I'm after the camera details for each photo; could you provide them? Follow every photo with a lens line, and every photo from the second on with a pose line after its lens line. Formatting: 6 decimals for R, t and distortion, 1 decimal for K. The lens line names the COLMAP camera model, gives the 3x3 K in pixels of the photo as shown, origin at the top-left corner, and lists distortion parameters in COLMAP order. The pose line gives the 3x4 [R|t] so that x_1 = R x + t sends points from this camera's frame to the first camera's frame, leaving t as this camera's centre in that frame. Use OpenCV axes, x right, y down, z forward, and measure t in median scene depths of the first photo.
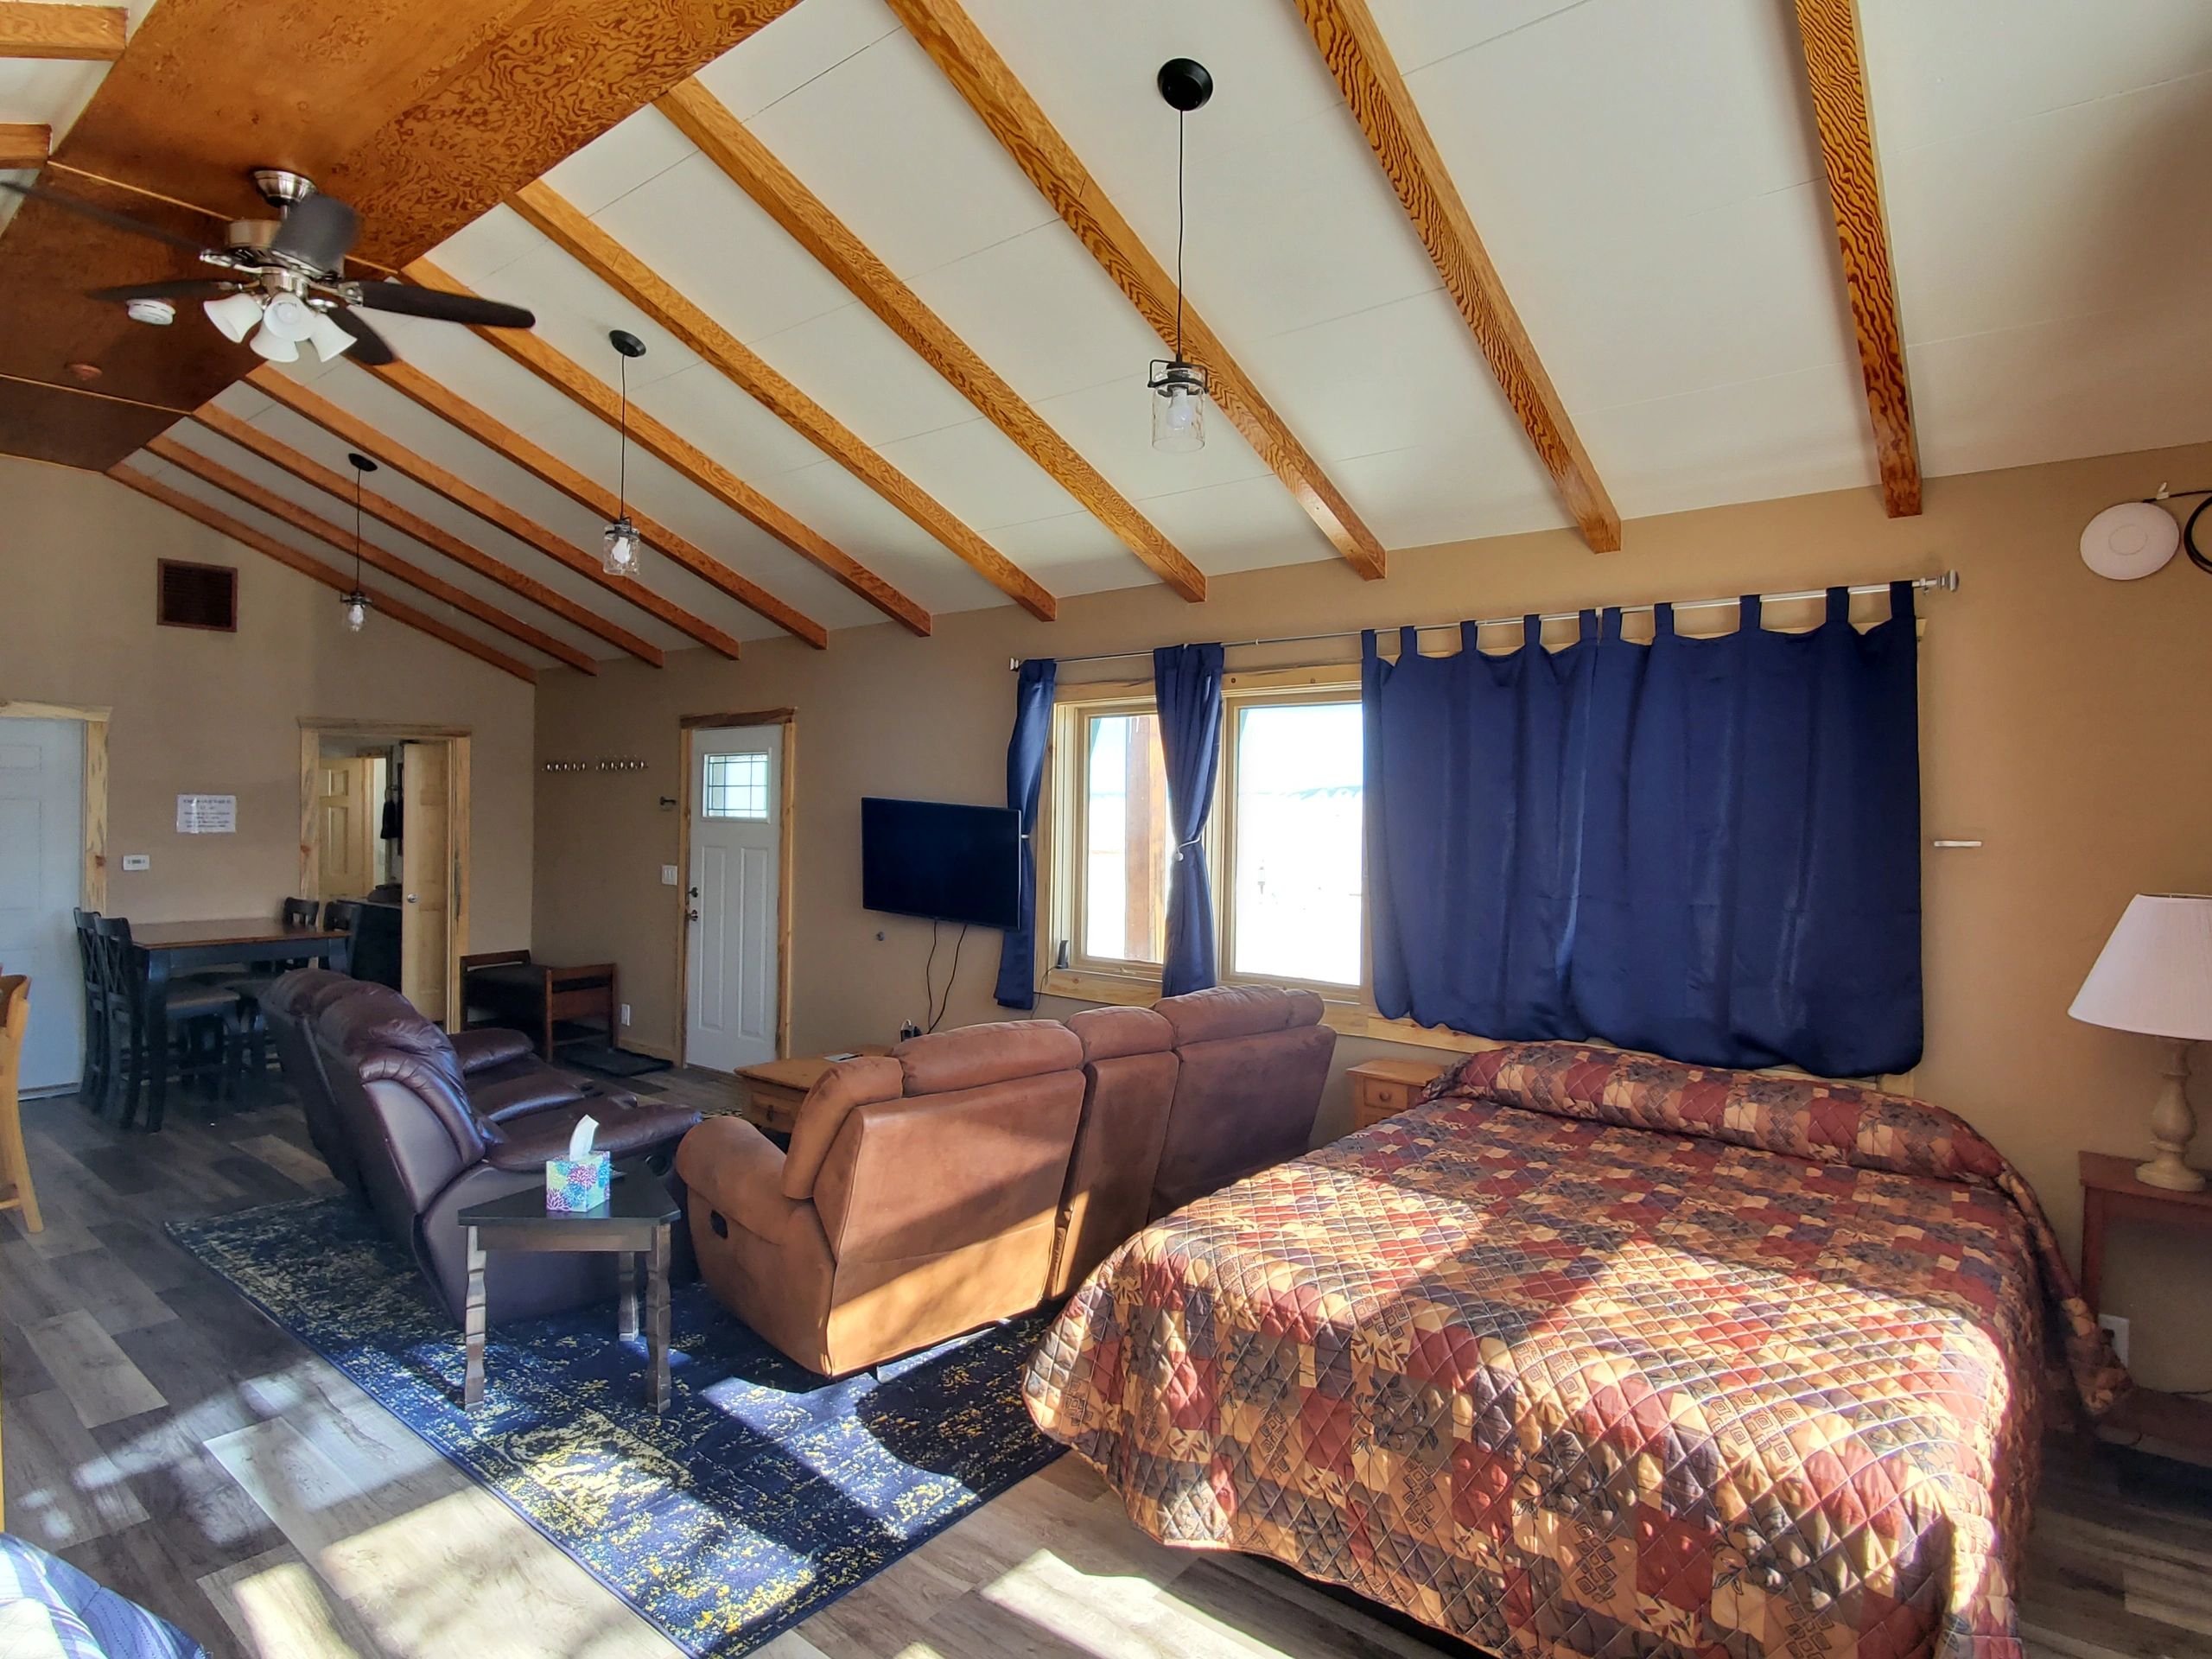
lens RADIAL K [[1192.0, 0, 1102.0], [0, 1192.0, 802.4], [0, 0, 1]] dist [0.004963, -0.008611]
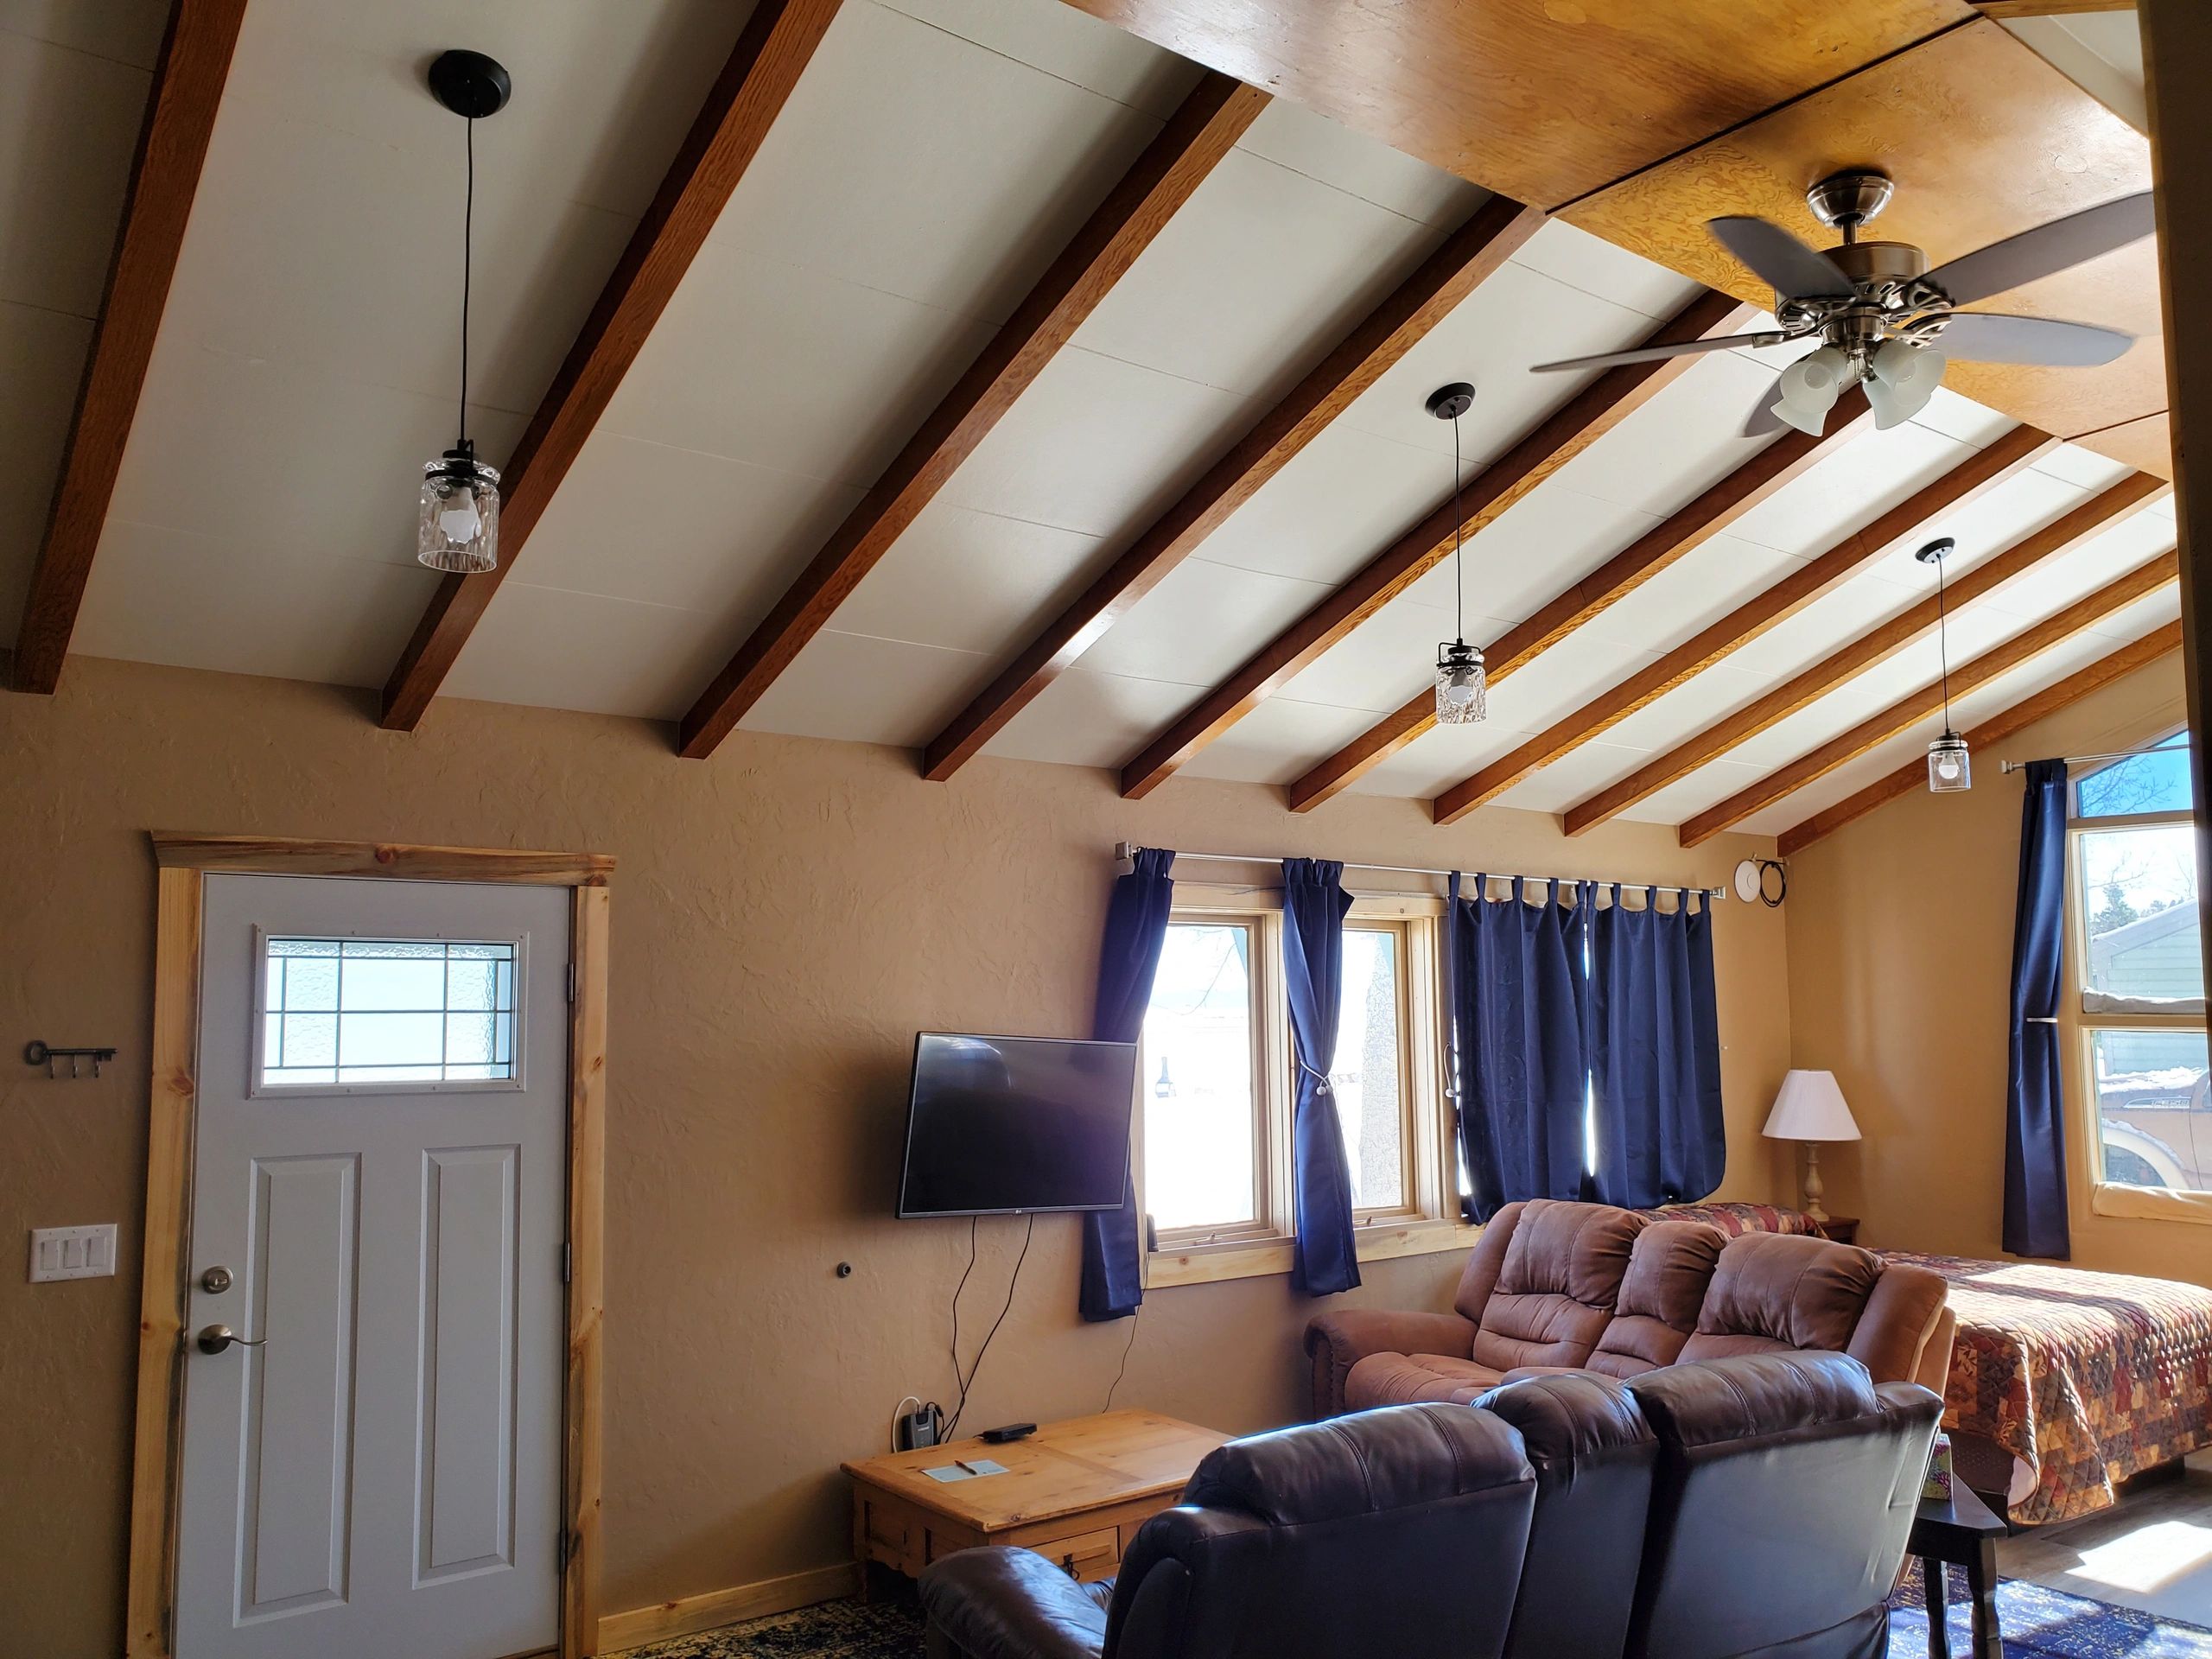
lens RADIAL K [[1708.5, 0, 1103.7], [0, 1708.5, 850.3], [0, 0, 1]] dist [0.040248, -0.027916]
pose [[0.242358, 0.088835, 0.966111, -1.431205], [0.009017, 0.995550, -0.093804, -0.018522], [-0.970145, 0.031446, 0.240478, 0.967128]]
